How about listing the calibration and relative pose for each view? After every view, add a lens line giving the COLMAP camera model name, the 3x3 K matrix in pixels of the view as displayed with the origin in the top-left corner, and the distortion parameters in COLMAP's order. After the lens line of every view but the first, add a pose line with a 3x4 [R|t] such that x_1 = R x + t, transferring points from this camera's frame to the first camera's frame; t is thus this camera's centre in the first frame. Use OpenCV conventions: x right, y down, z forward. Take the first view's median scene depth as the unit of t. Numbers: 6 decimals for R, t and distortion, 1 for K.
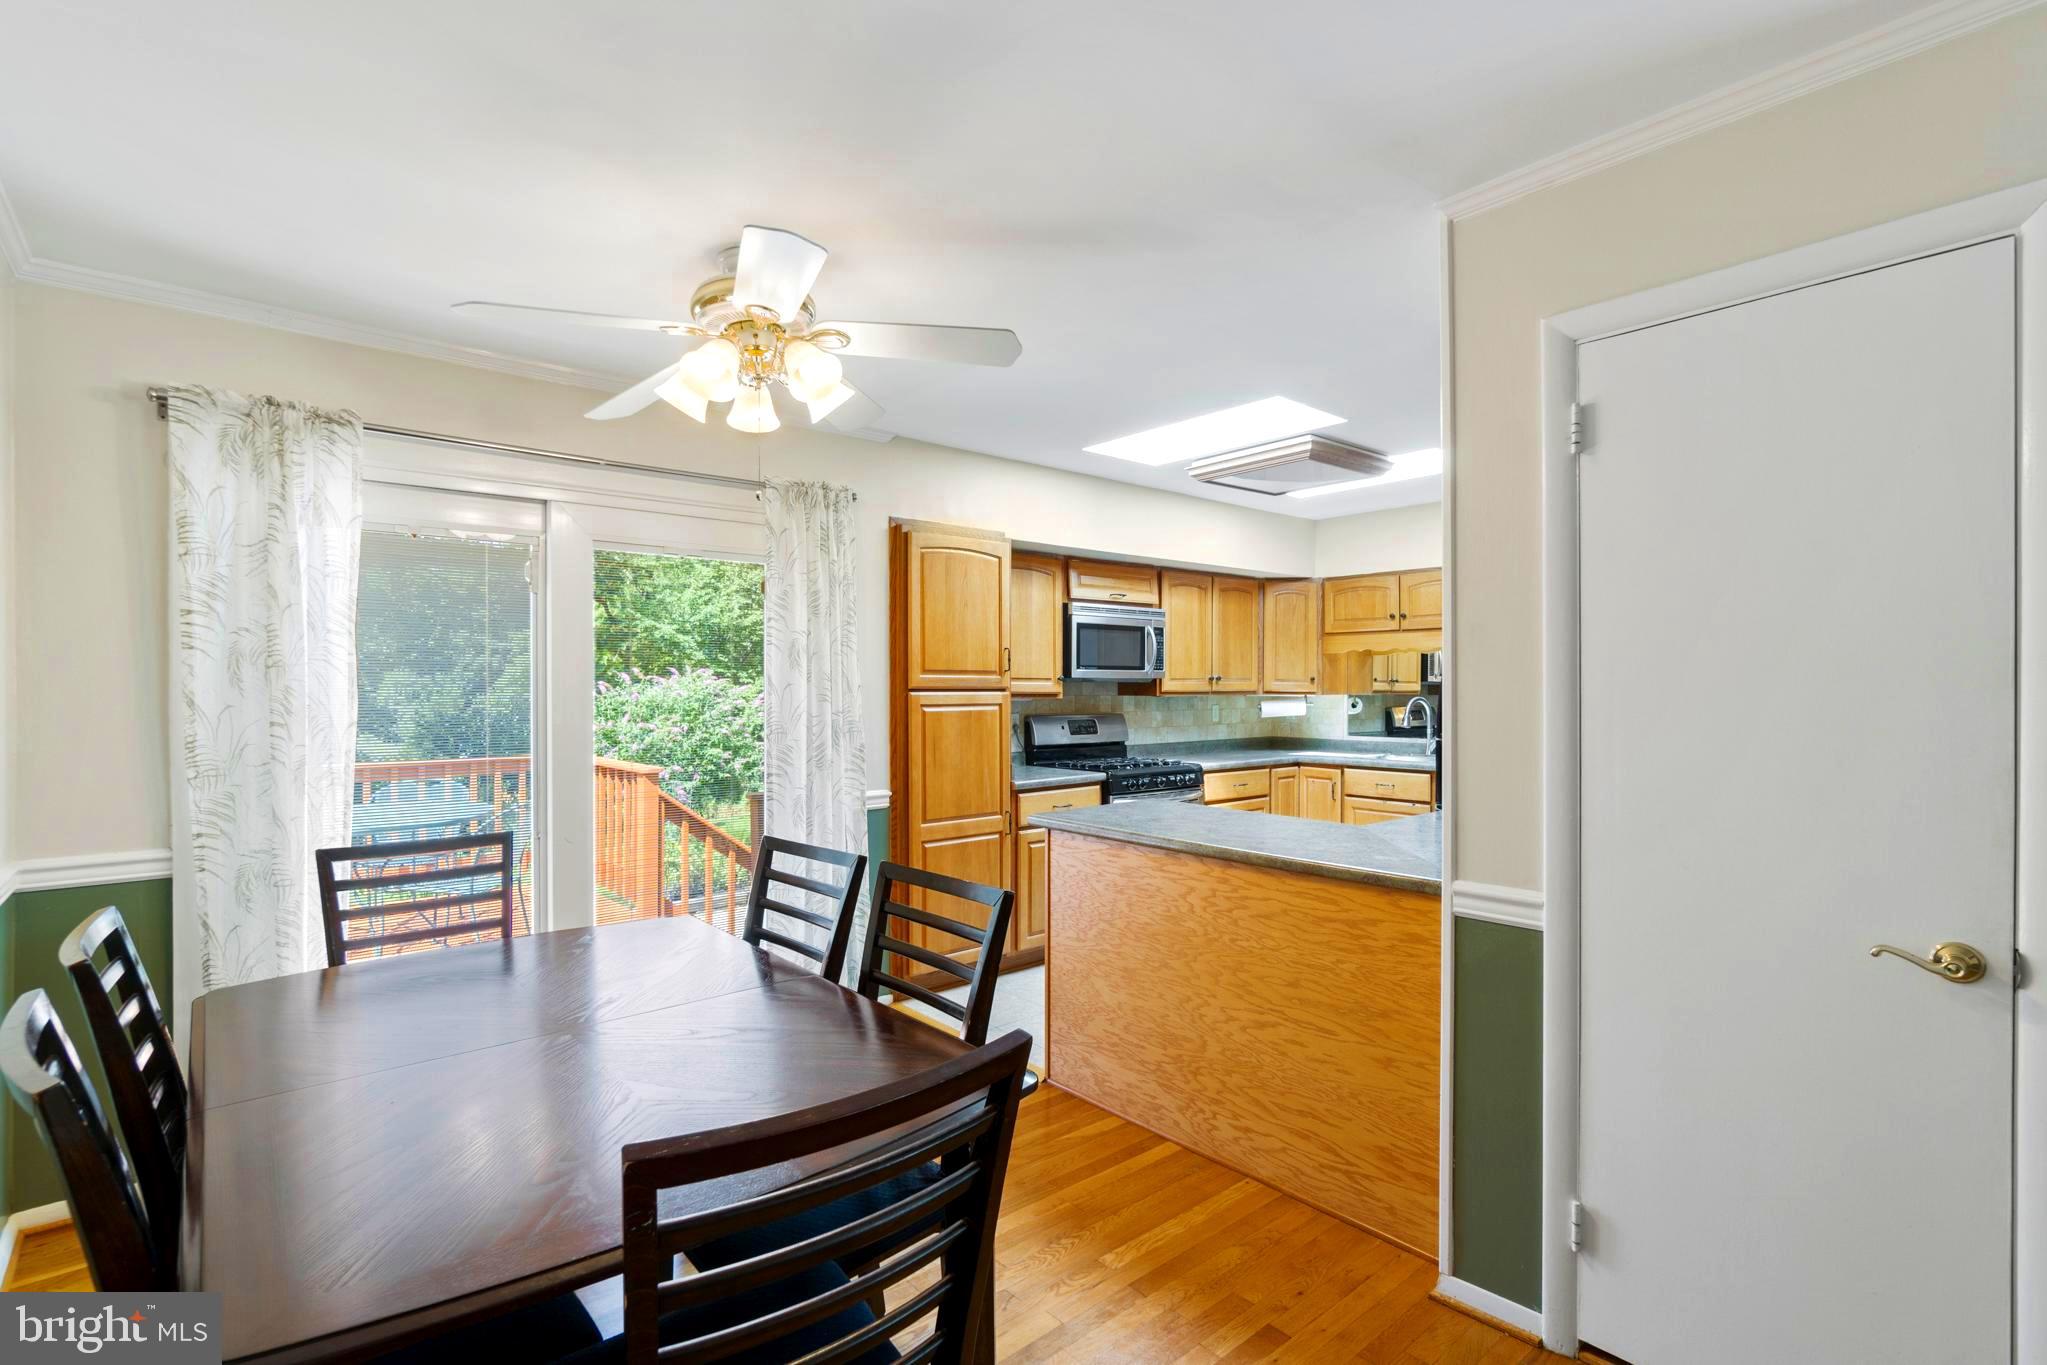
lens RADIAL K [[967.1, 0, 1016.1], [0, 967.1, 688.3], [0, 0, 1]] dist [-0.003080, -0.000053]
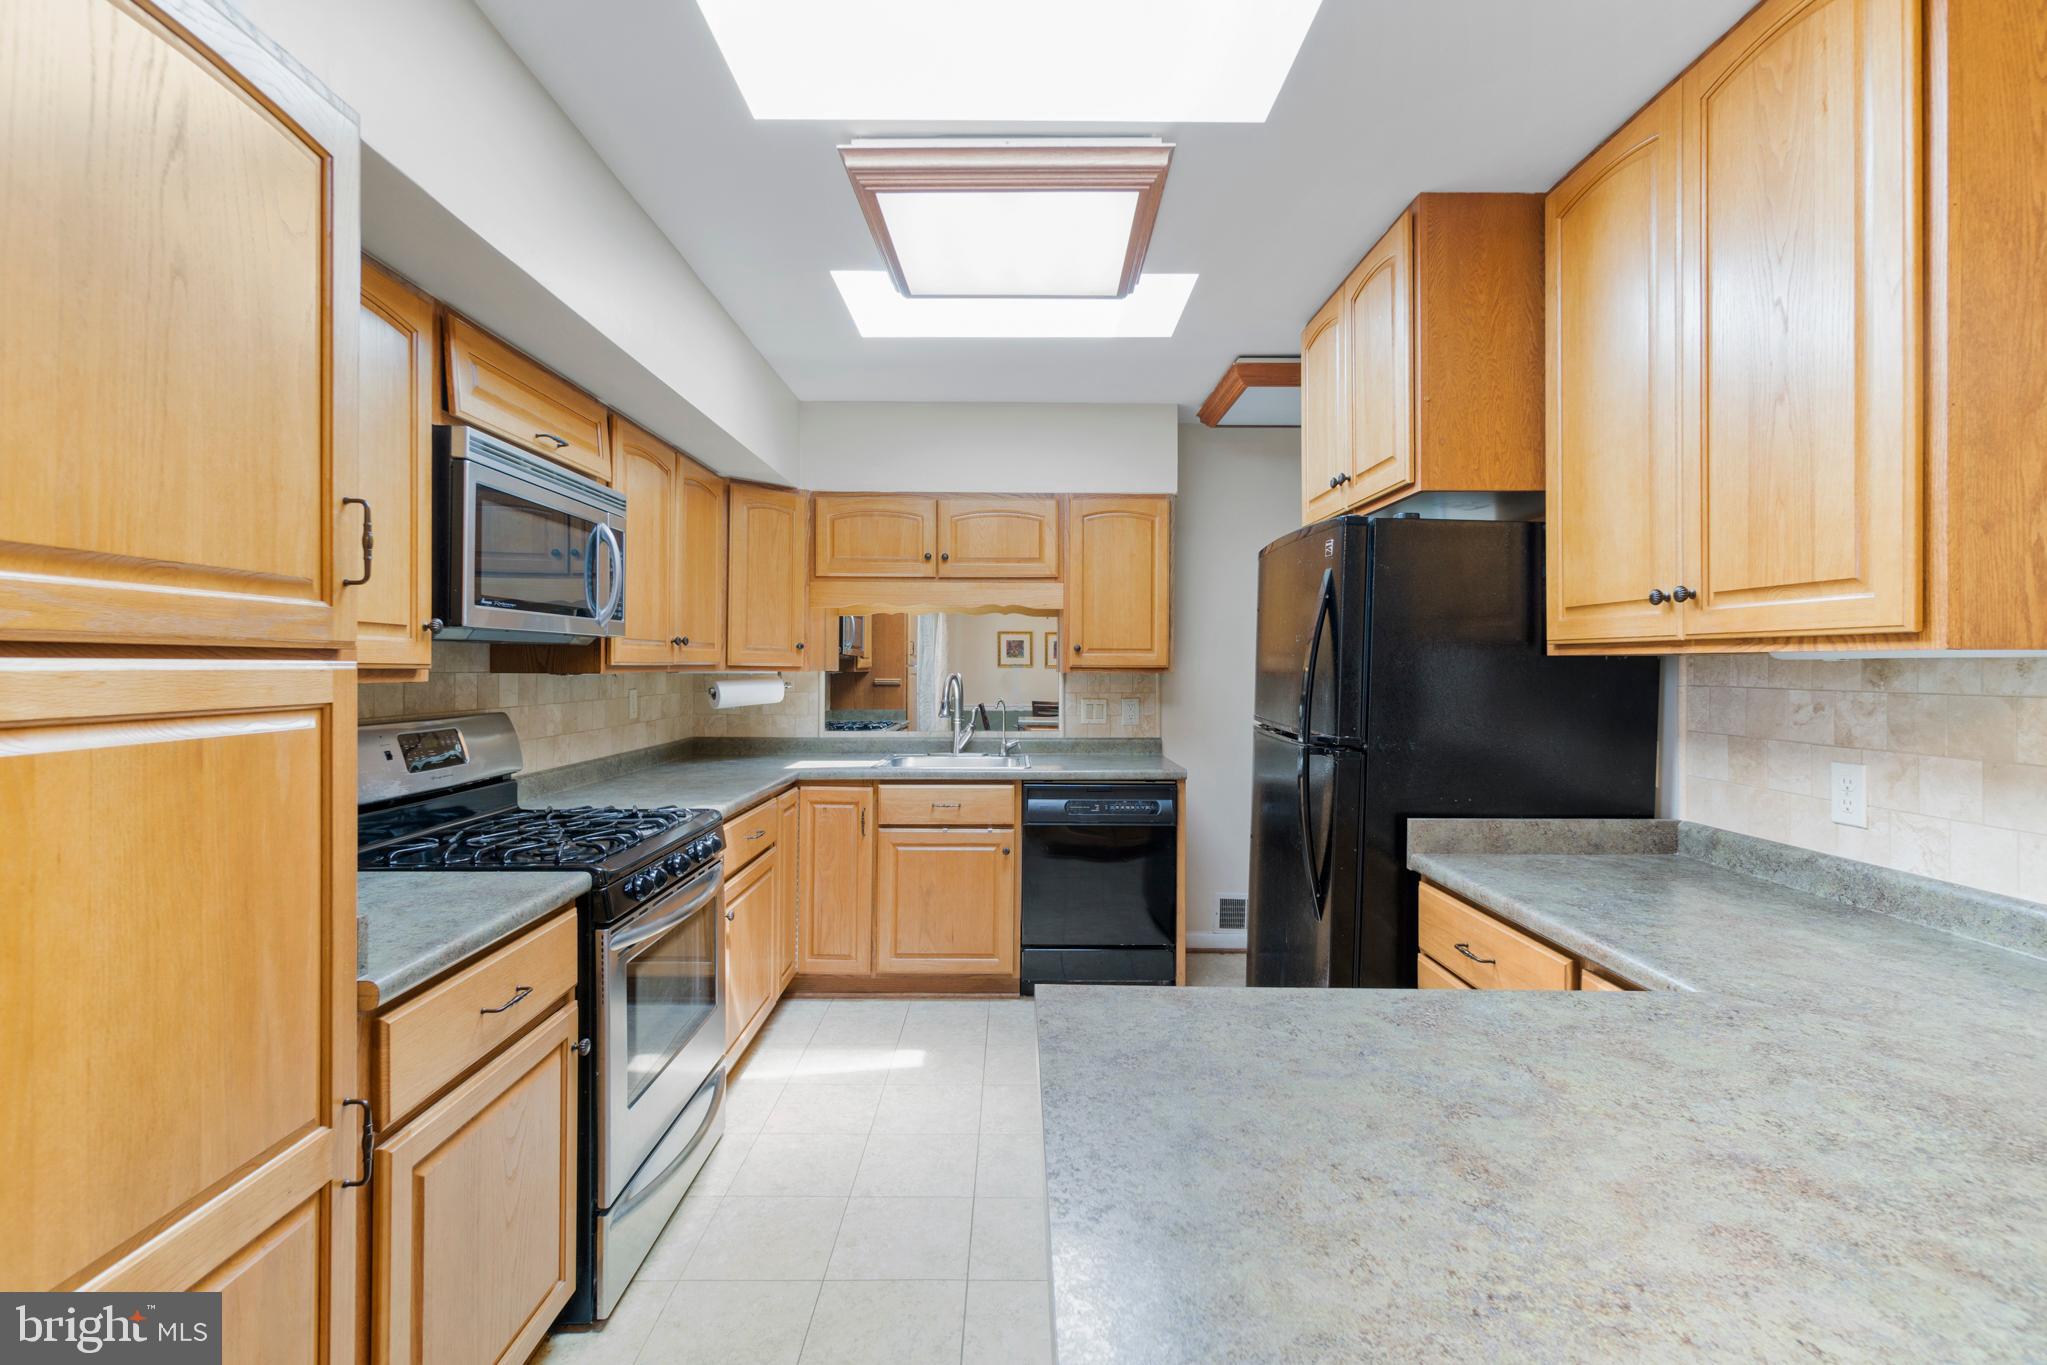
lens RADIAL K [[886.2, 0, 988.3], [0, 886.2, 660.1], [0, 0, 1]] dist [0.003008, -0.000998]
pose [[0.635909, 0.008775, 0.771714, -0.072454], [-0.004254, 0.999960, -0.007865, 0.003862], [-0.771752, 0.001718, 0.635921, 0.575256]]
